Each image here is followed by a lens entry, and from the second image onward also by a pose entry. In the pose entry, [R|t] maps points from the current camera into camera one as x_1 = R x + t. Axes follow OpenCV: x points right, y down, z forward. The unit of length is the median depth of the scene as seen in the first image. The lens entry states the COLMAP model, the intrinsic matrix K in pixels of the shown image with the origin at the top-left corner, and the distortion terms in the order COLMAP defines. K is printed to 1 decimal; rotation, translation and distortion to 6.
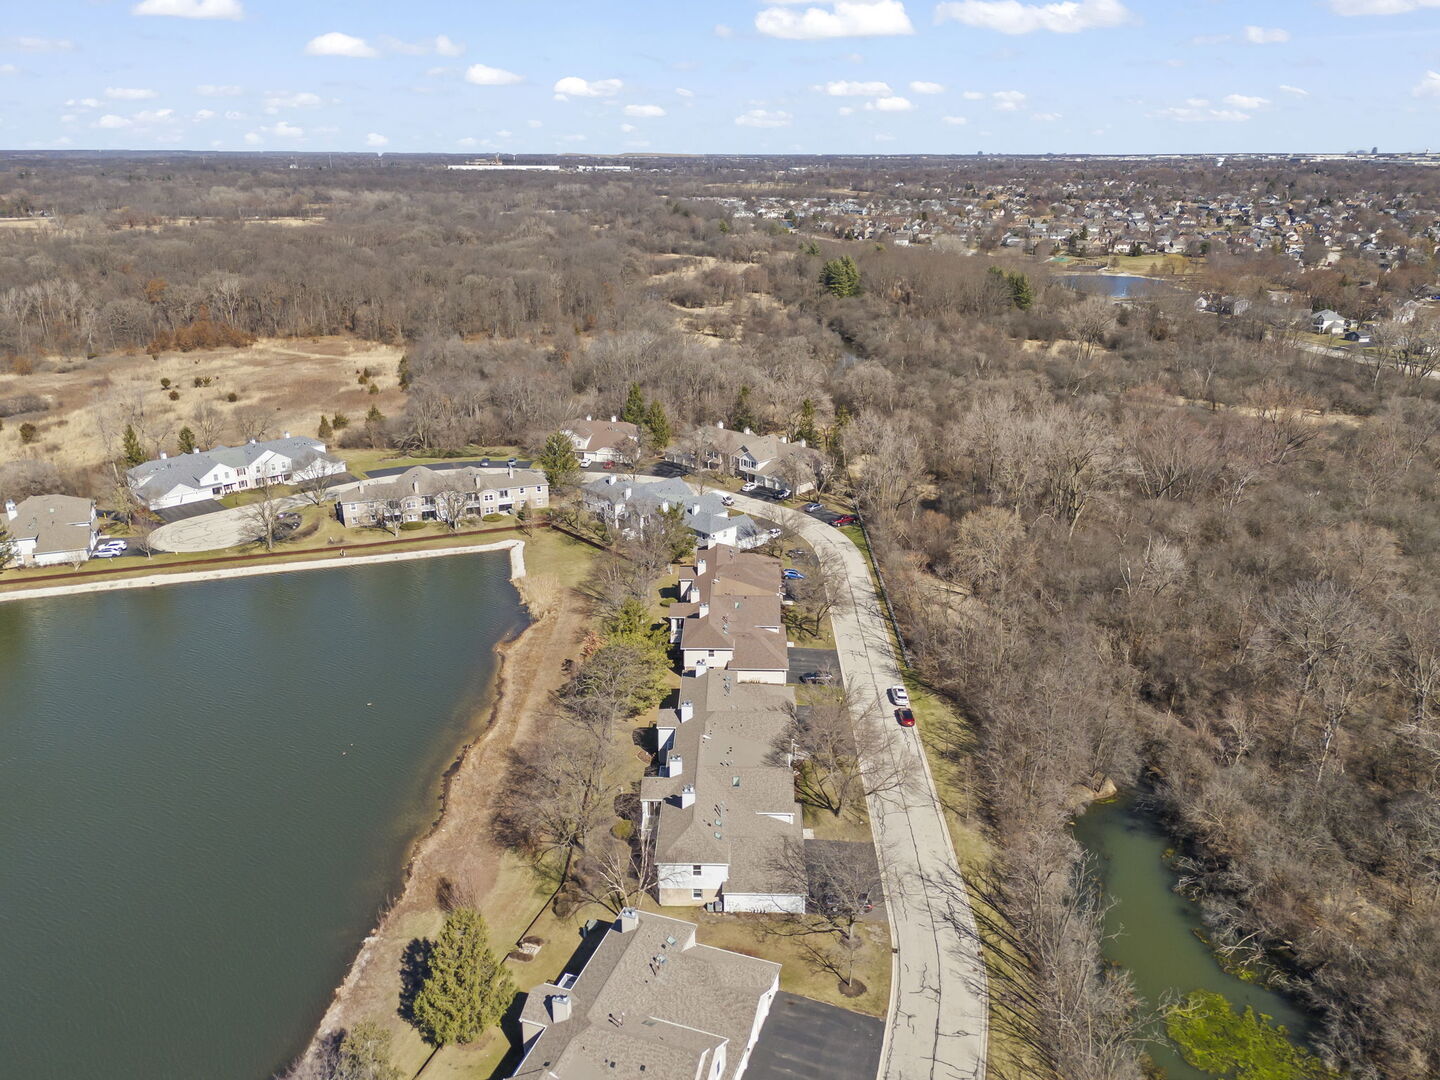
lens RADIAL K [[1062.2, 0, 720.0], [0, 1062.2, 540.0], [0, 0, 1]] dist [0.081739, -0.086060]
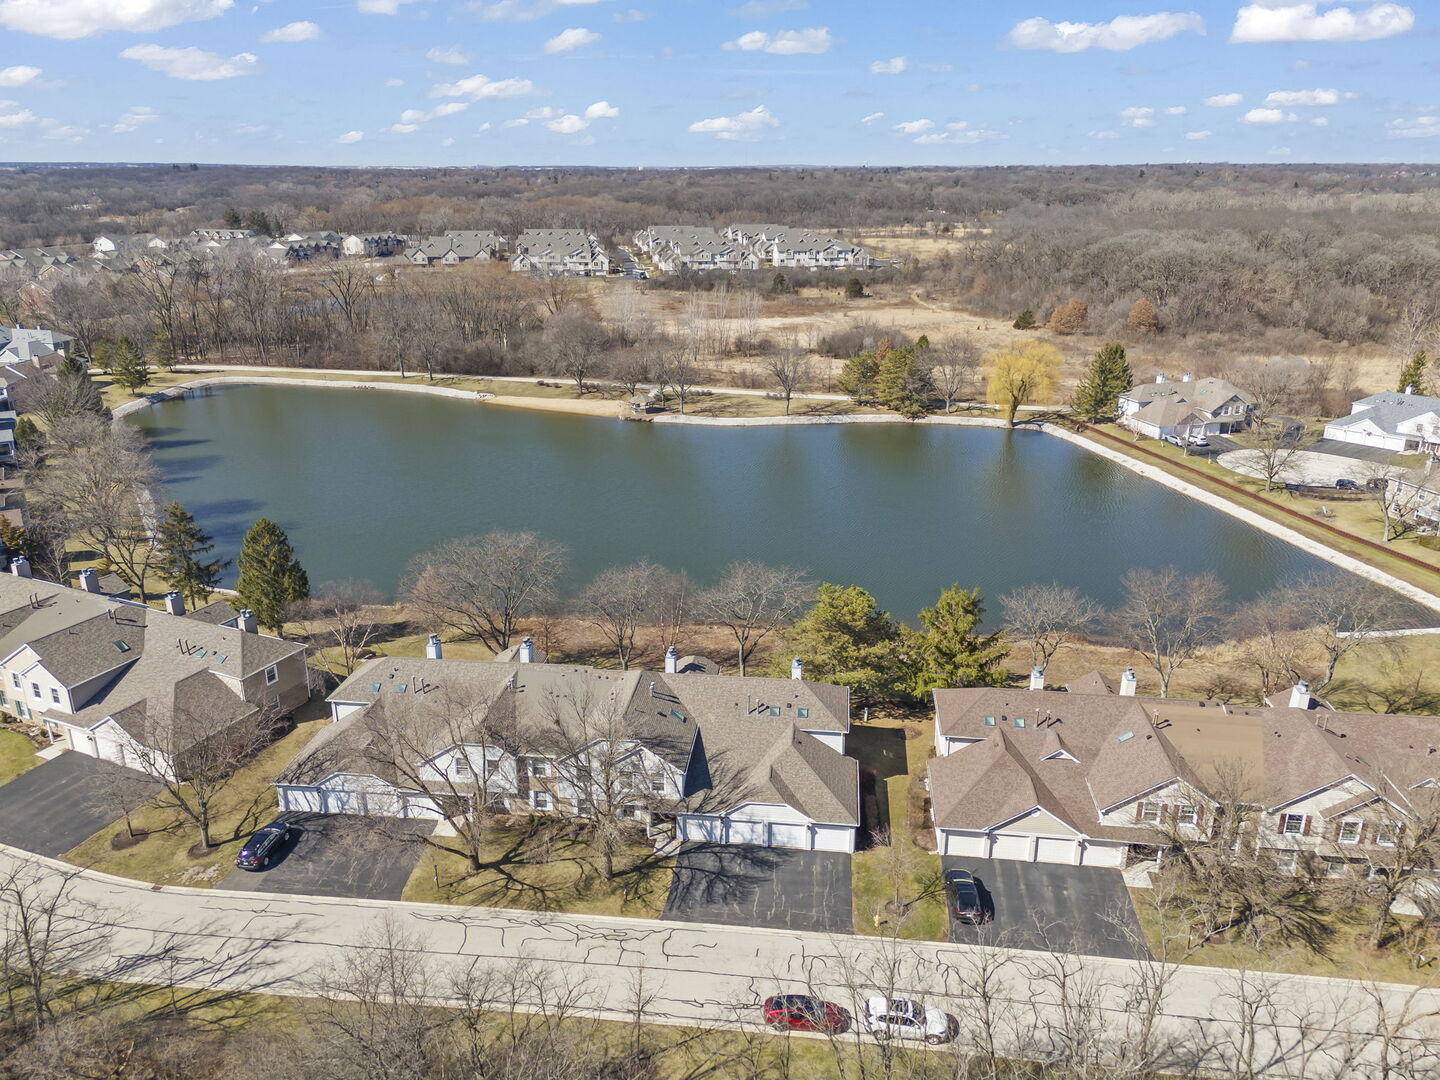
lens RADIAL K [[1063.6, 0, 720.0], [0, 1063.6, 540.0], [0, 0, 1]] dist [0.043001, -0.006129]
pose [[-0.095470, 0.329345, -0.939371, 0.536313], [-0.340968, 0.875775, 0.341702, -0.137686], [0.935215, 0.352917, 0.028686, 0.930236]]
